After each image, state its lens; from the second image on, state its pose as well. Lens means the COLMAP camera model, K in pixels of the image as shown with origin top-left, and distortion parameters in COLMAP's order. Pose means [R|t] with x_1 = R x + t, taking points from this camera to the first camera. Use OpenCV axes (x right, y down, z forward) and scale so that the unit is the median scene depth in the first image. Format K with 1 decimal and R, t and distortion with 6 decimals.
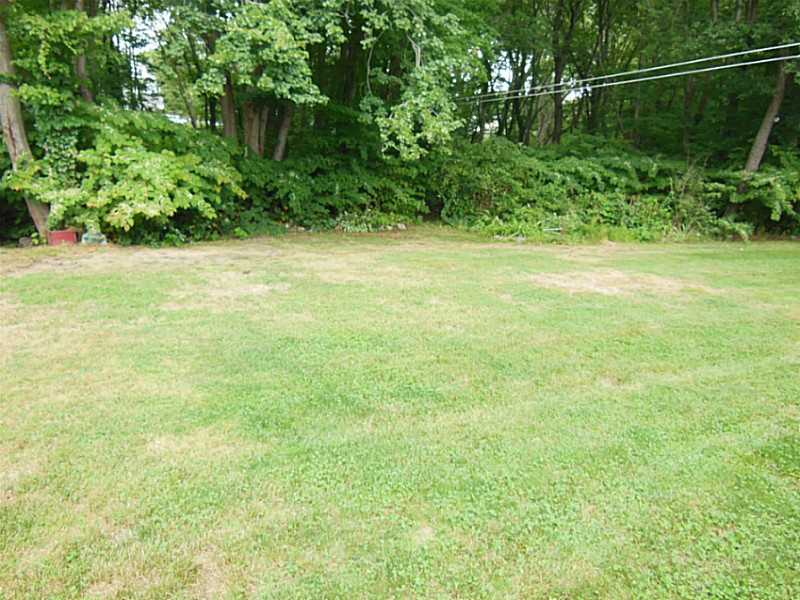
lens RADIAL K [[591.9, 0, 399.3], [0, 591.9, 297.9], [0, 0, 1]] dist [0.038345, 0.005296]
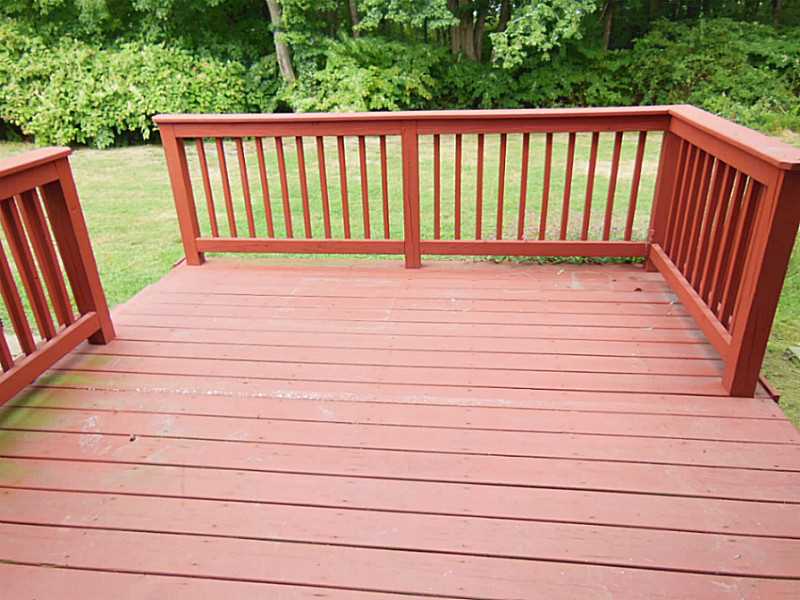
lens RADIAL K [[591.9, 0, 400.7], [0, 591.9, 302.5], [0, 0, 1]] dist [0.038345, 0.005296]
pose [[0.858726, 0.142666, -0.492175, 0.482795], [-0.053781, 0.980250, 0.190308, 0.034312], [0.509605, -0.136952, 0.849439, -0.271462]]
